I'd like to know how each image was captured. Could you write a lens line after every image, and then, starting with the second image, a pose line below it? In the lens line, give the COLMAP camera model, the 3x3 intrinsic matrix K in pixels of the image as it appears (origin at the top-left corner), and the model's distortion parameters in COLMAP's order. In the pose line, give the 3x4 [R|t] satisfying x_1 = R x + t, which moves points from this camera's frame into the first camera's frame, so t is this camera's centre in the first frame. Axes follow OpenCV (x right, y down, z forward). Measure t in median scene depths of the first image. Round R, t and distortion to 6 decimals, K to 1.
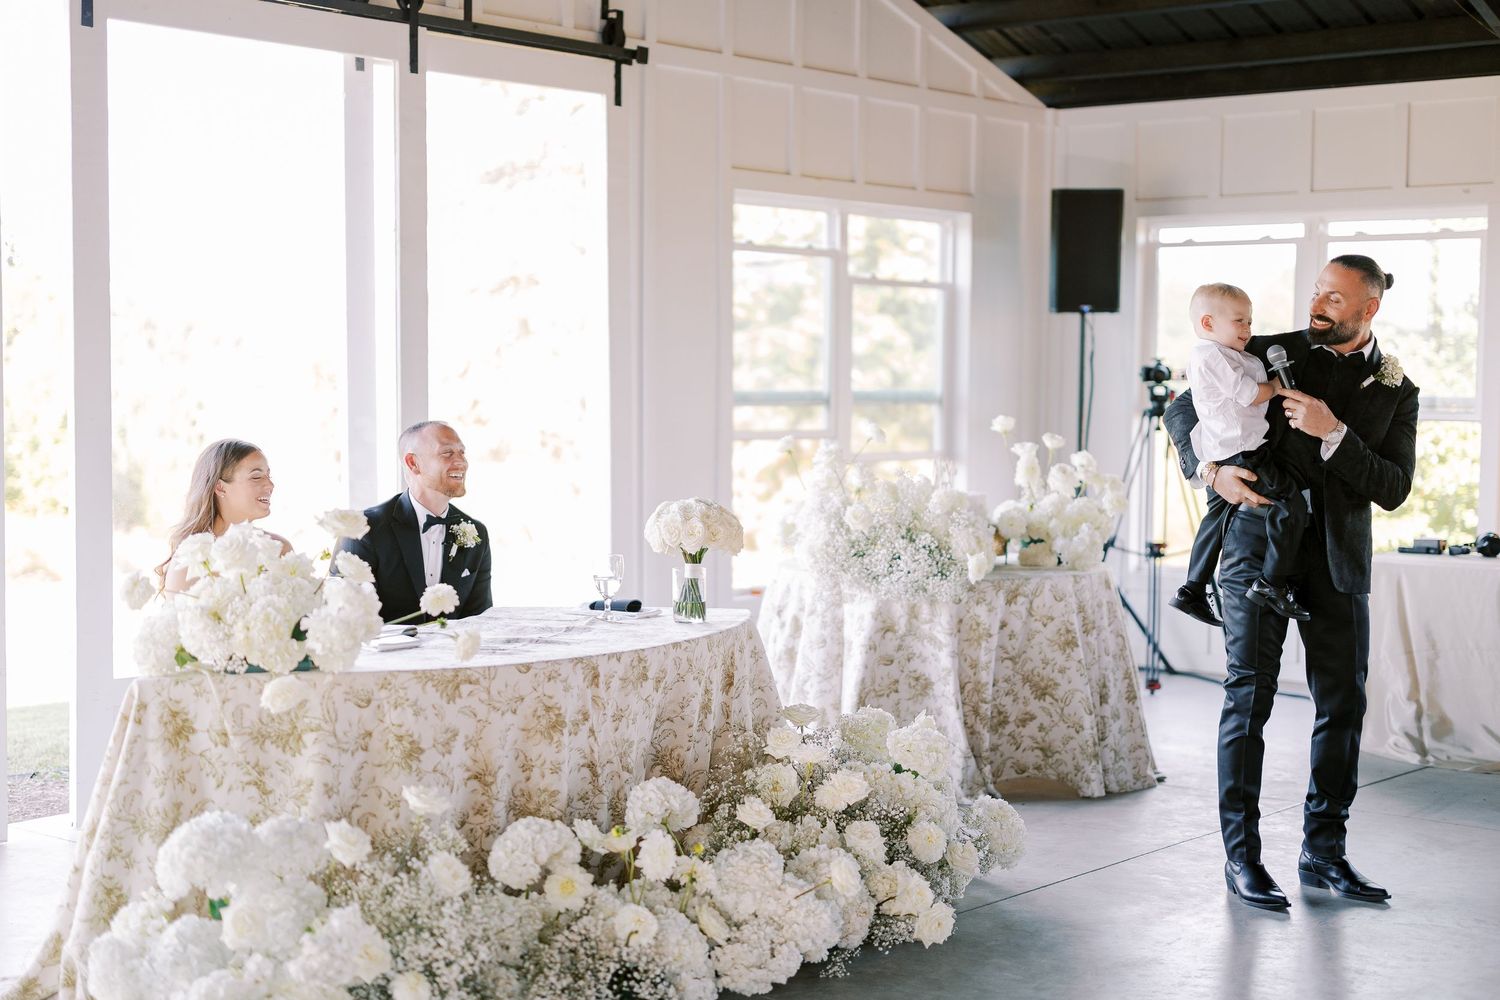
lens RADIAL K [[2152.3, 0, 750.0], [0, 2152.3, 500.0], [0, 0, 1]] dist [-0.005361, 0.011815]
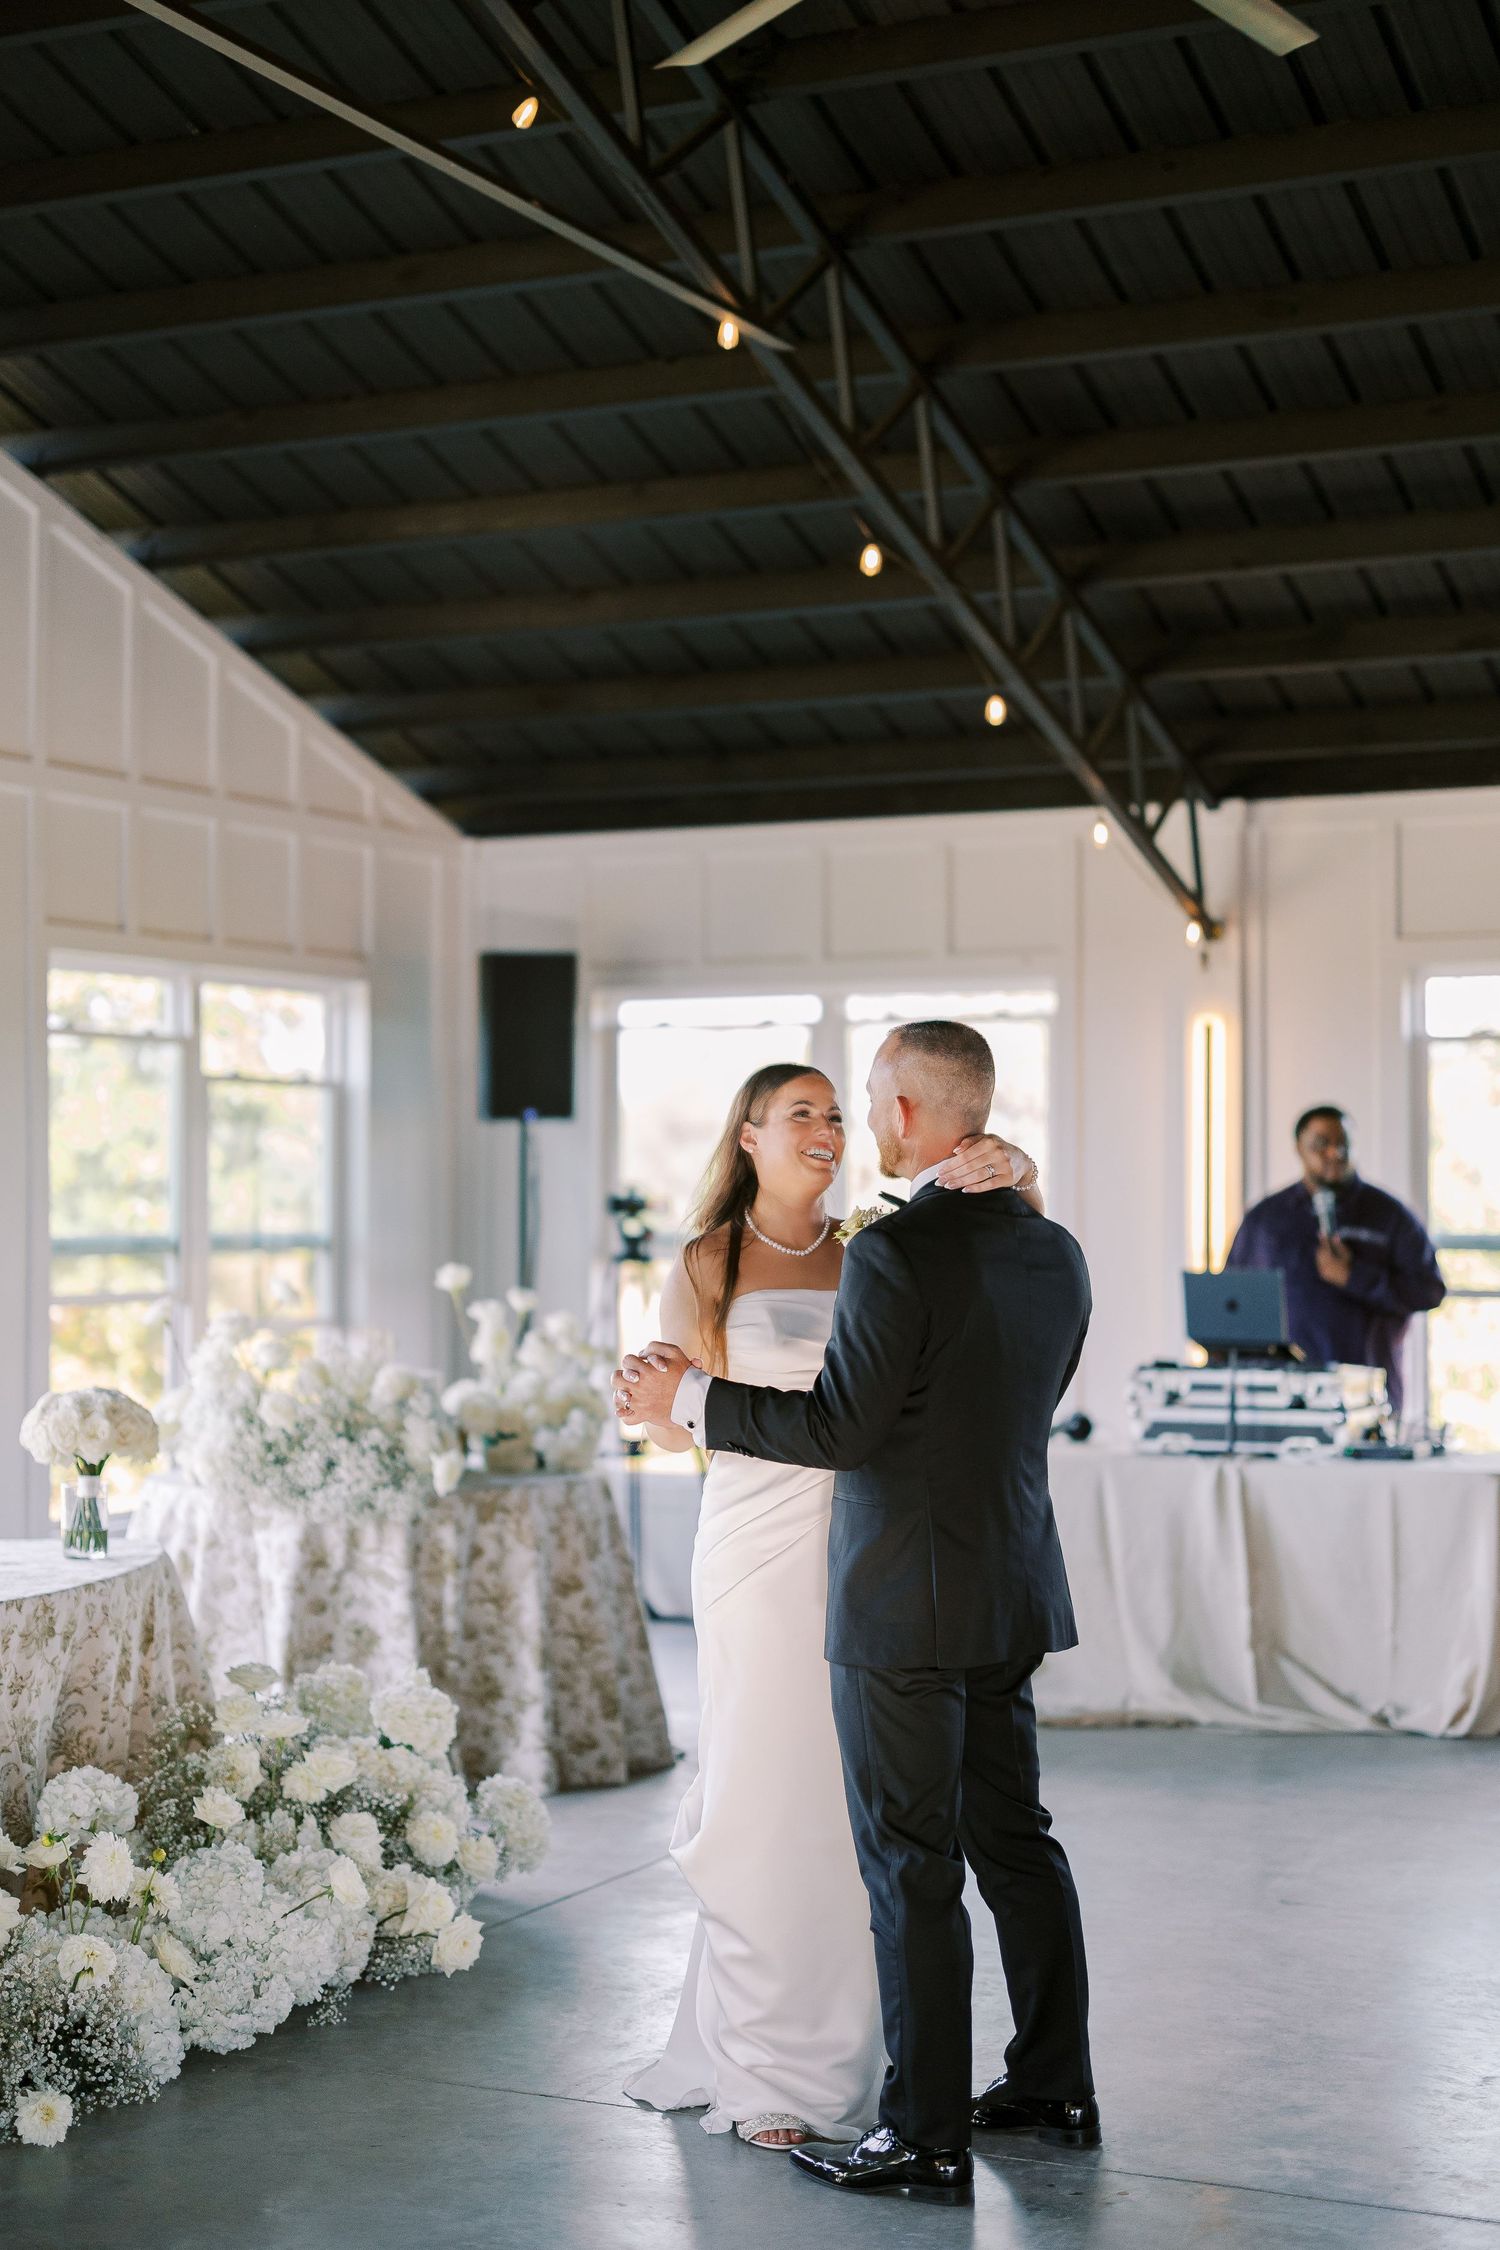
lens RADIAL K [[3228.4, 0, 750.0], [0, 3228.4, 1125.0], [0, 0, 1]] dist [-0.005361, 0.011815]
pose [[0.967550, -0.004214, 0.252646, -0.087200], [0.024812, 0.996613, -0.078398, 0.002076], [-0.251460, 0.082122, 0.964377, -0.122535]]
